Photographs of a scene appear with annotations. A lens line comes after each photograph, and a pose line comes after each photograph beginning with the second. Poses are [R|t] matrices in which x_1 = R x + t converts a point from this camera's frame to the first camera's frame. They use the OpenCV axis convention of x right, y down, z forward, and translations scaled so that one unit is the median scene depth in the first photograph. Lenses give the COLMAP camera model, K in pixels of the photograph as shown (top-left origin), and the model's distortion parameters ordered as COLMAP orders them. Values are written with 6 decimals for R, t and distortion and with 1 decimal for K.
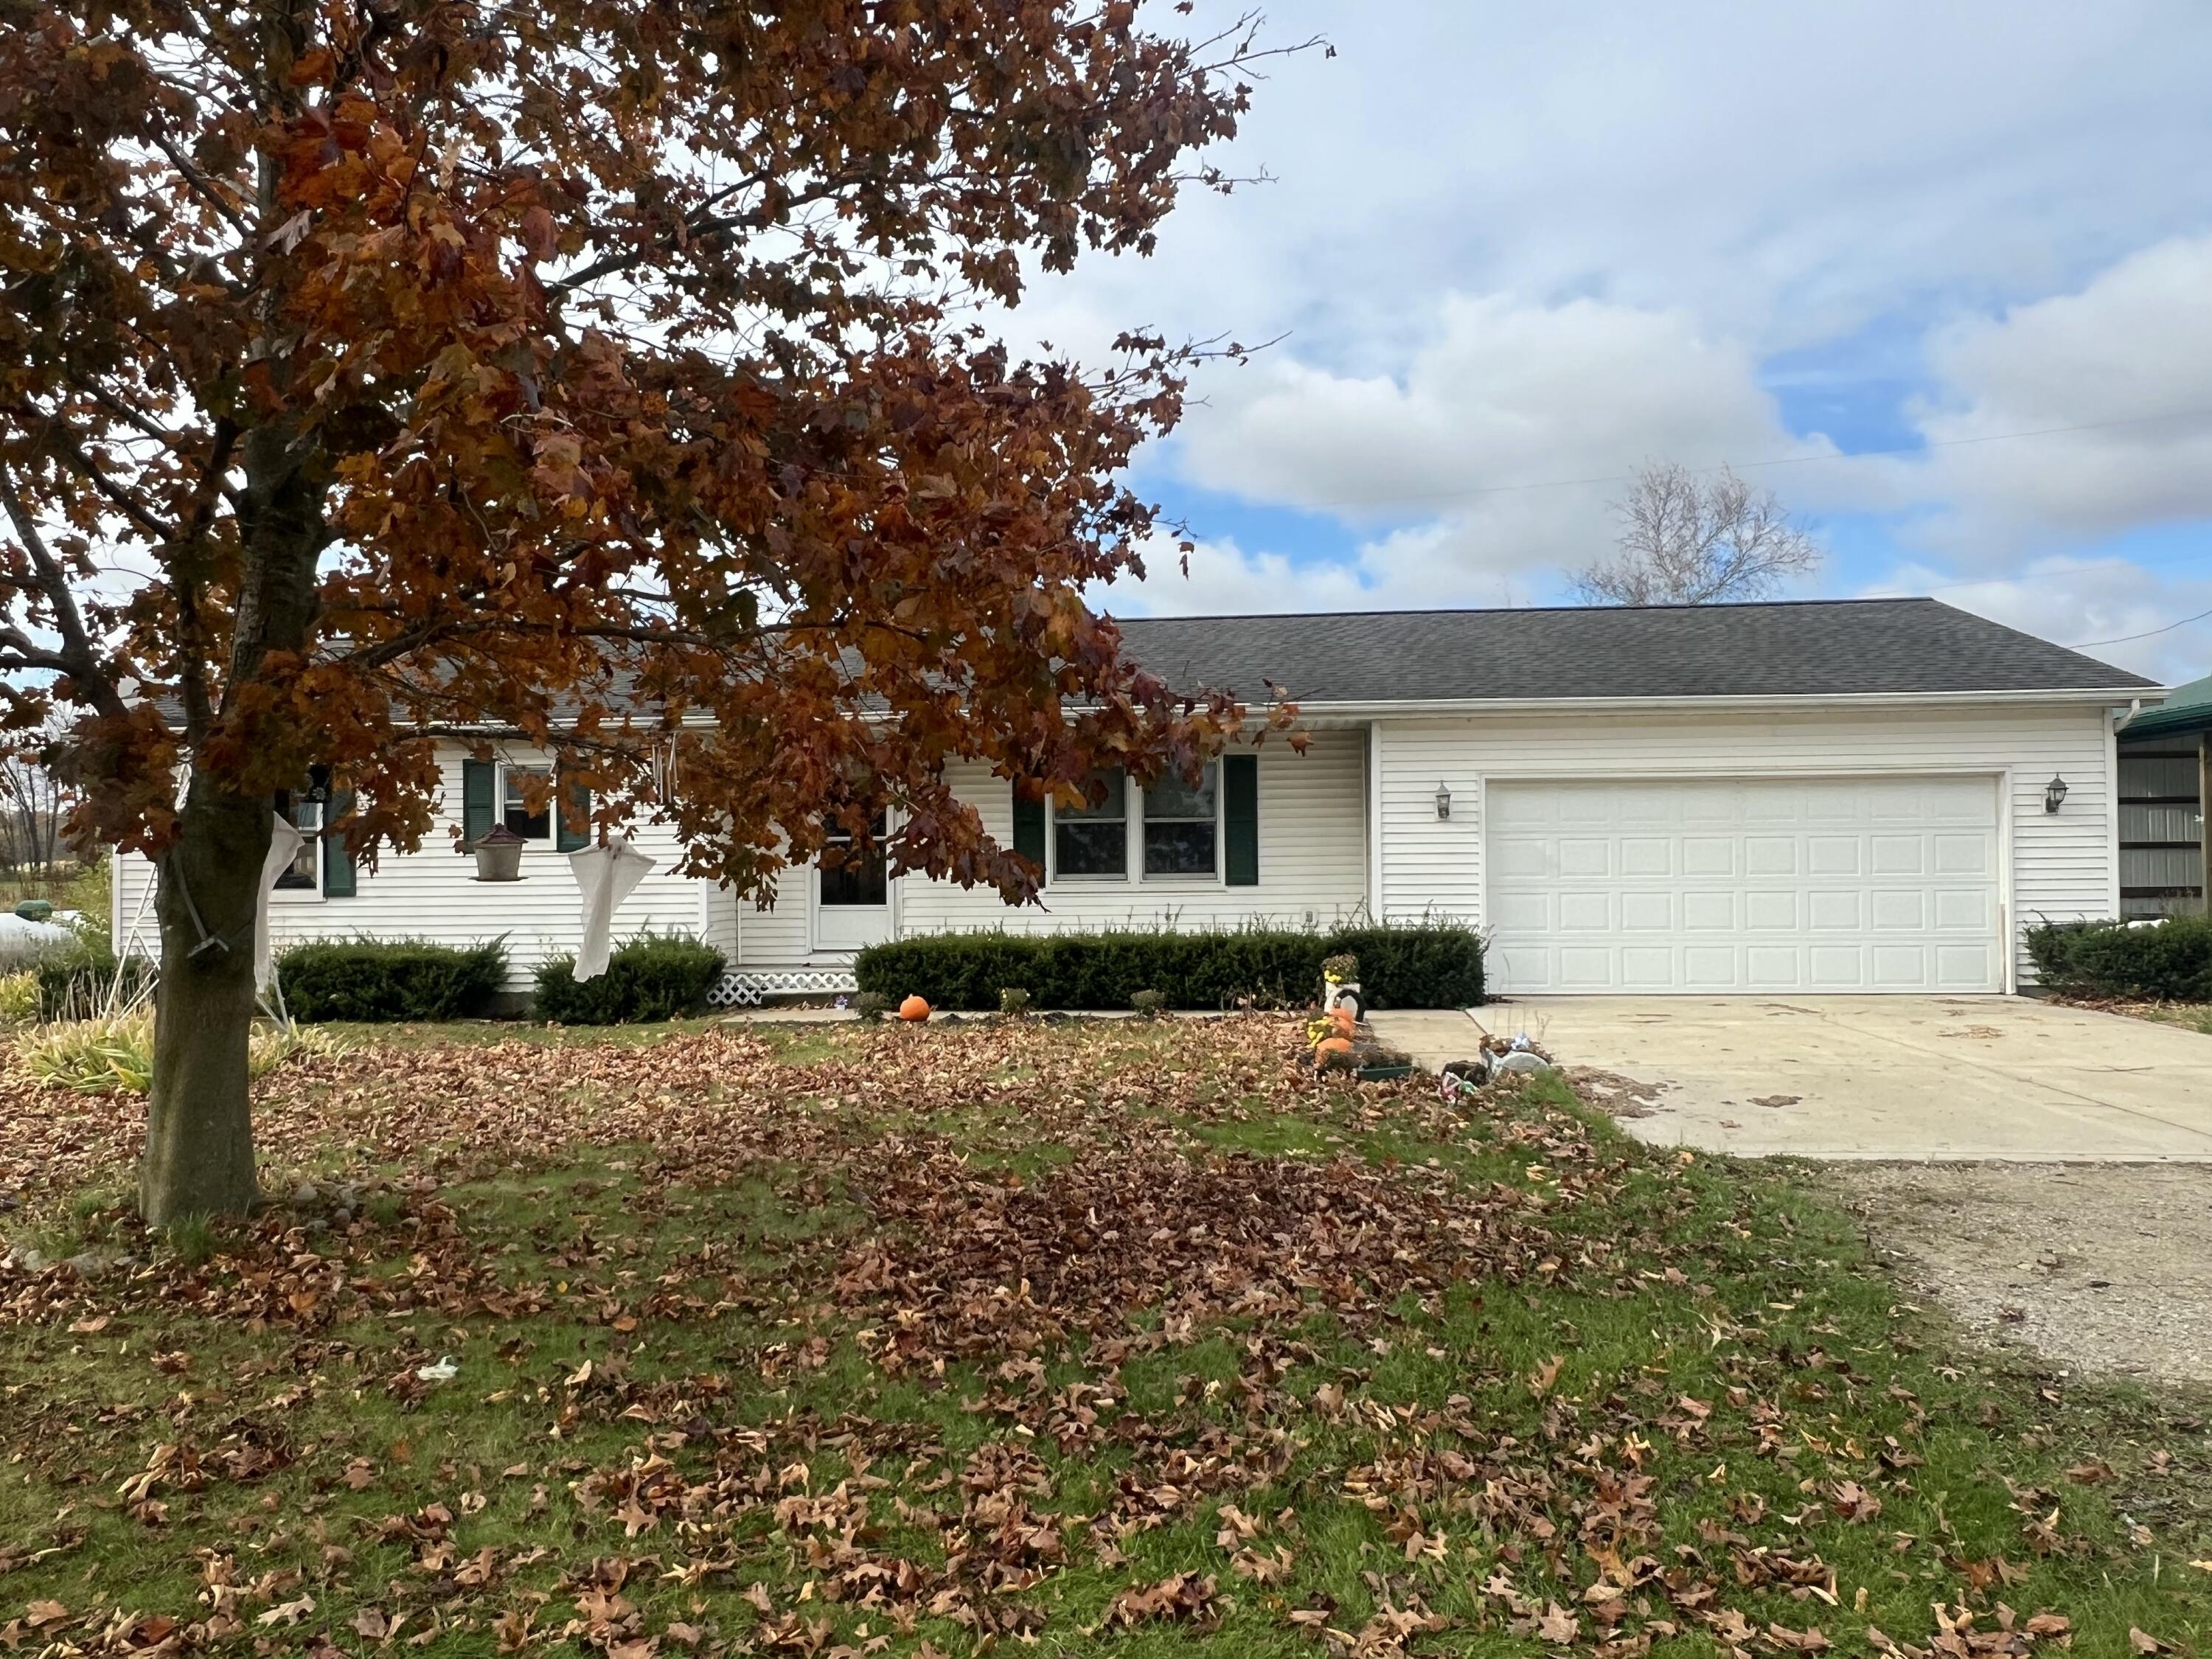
lens RADIAL K [[1600.6, 0, 1099.0], [0, 1600.6, 831.2], [0, 0, 1]] dist [-0.012031, 0.008207]
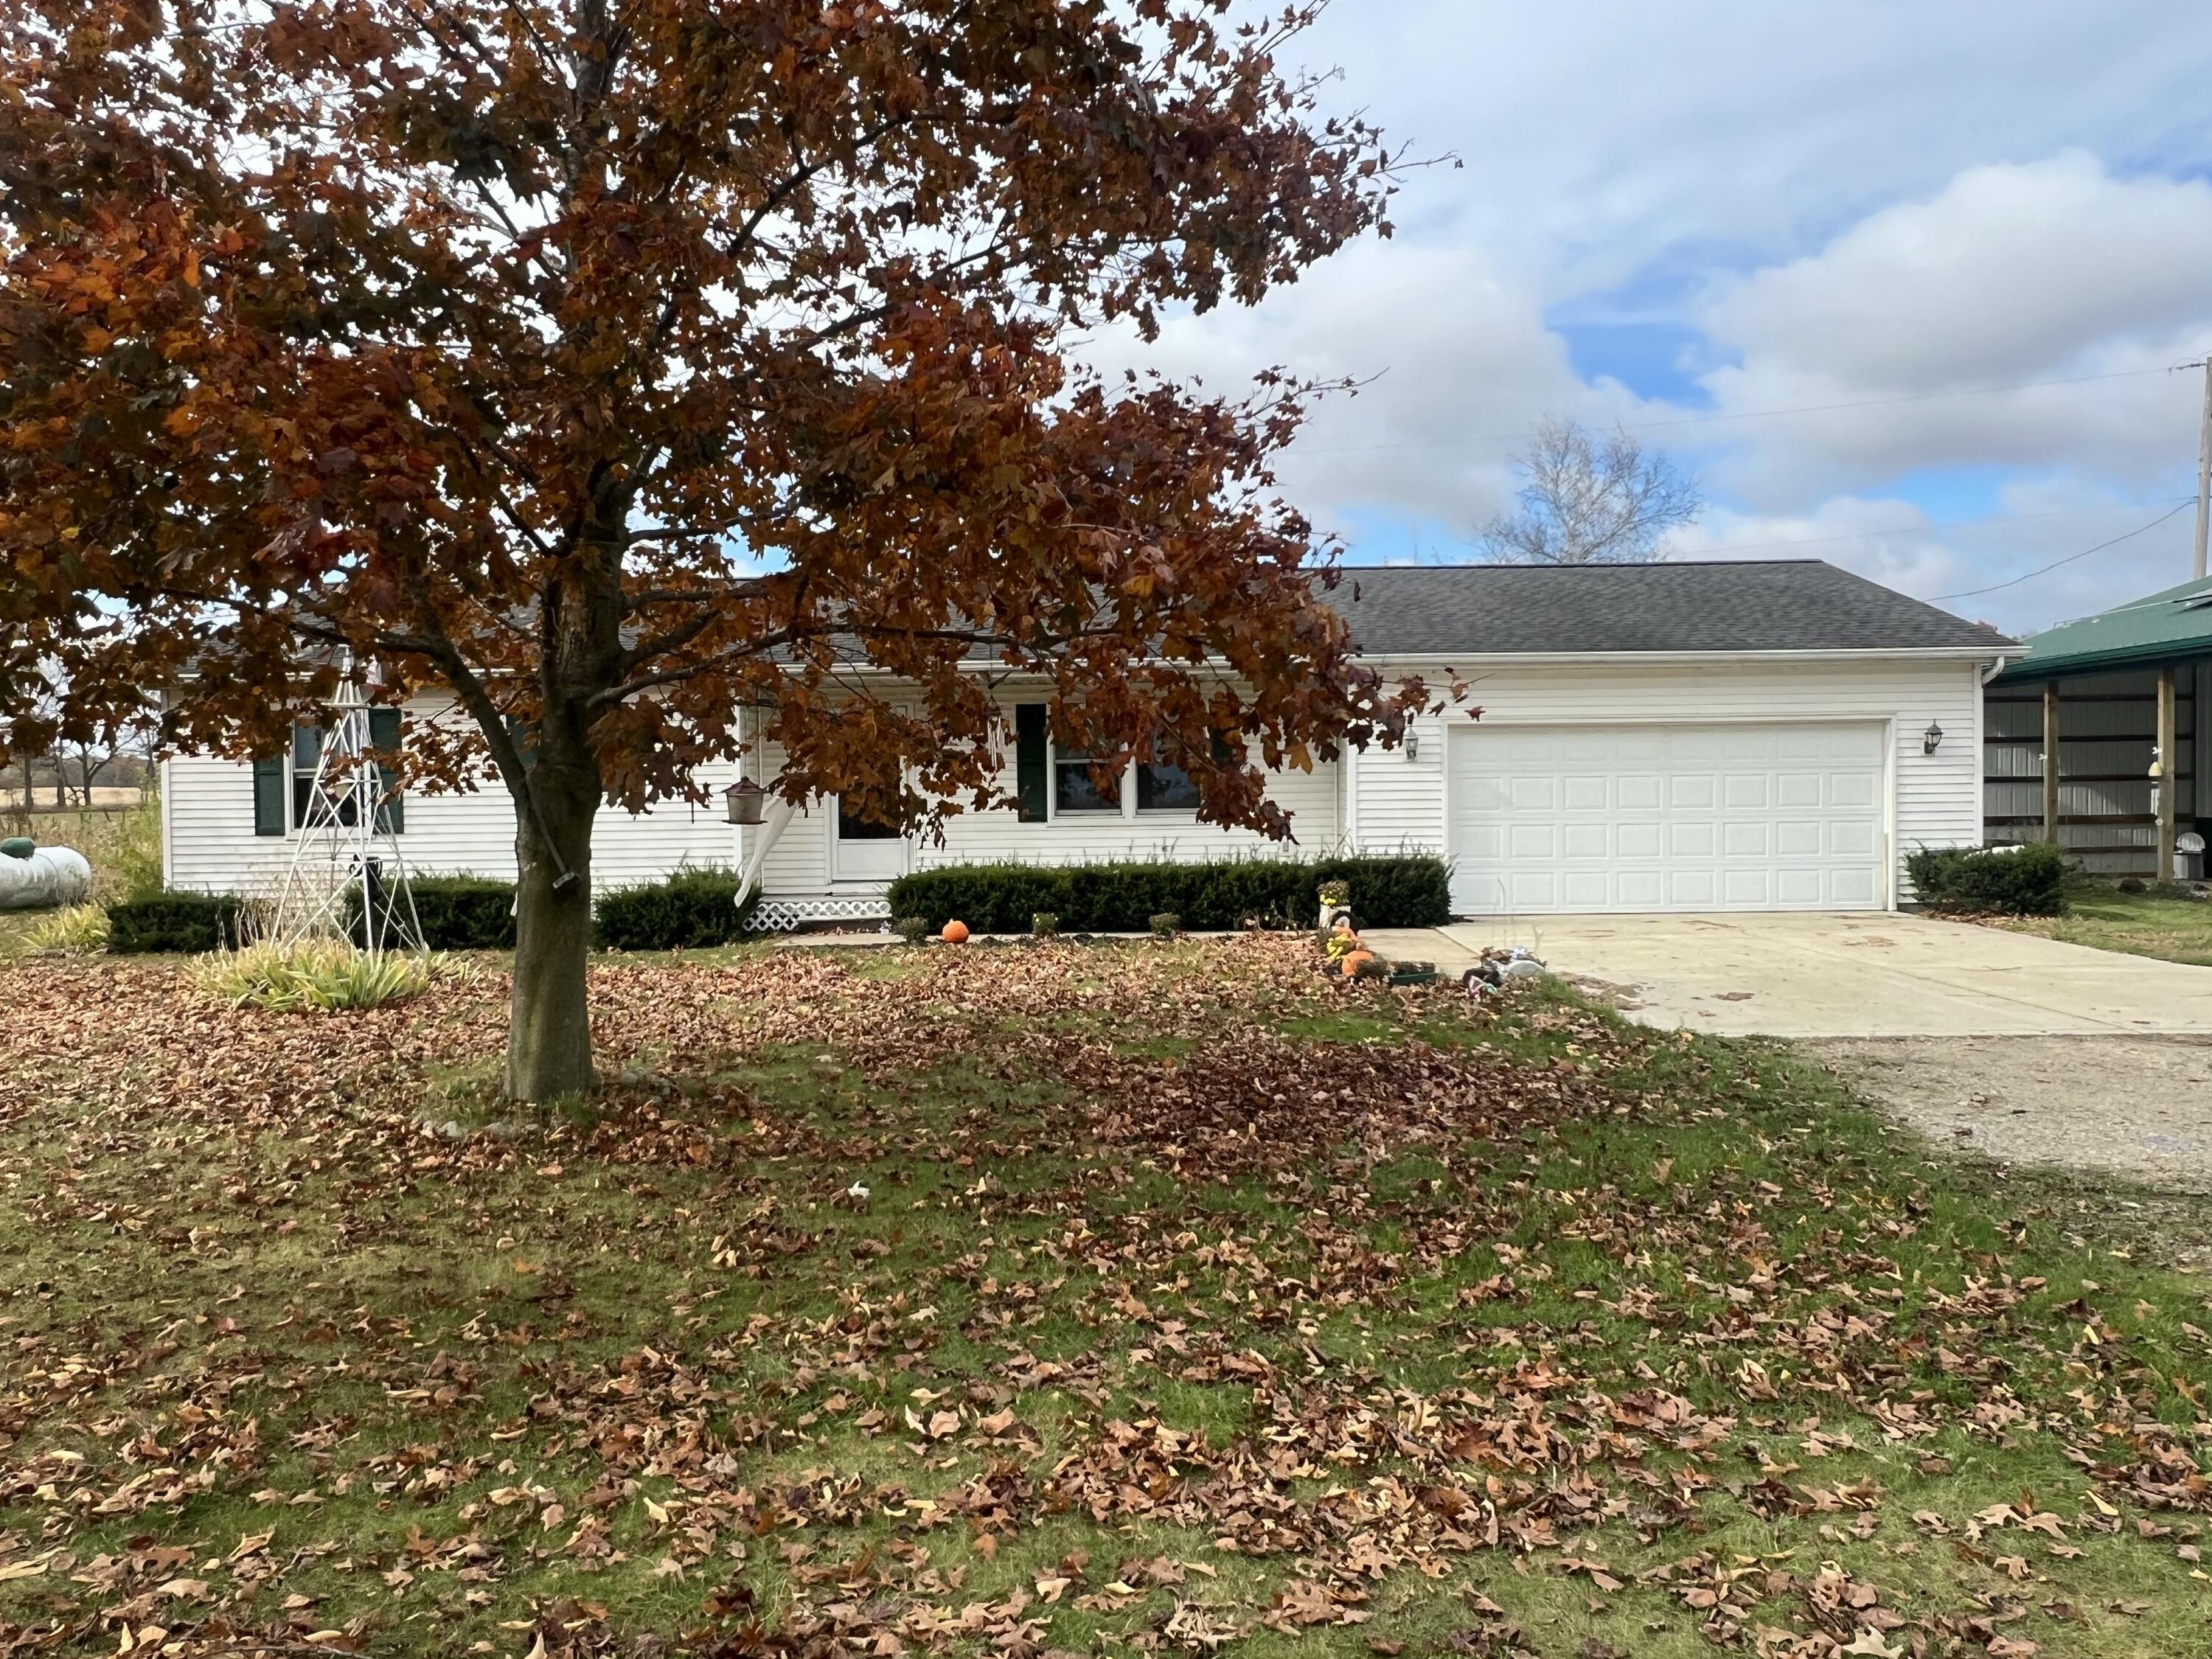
lens RADIAL K [[1600.6, 0, 1099.2], [0, 1600.6, 837.2], [0, 0, 1]] dist [-0.012031, 0.008207]
pose [[0.996535, -0.005231, 0.083007, -0.116967], [0.001301, 0.998879, 0.047327, -0.008281], [-0.083161, -0.047055, 0.995425, -0.124799]]
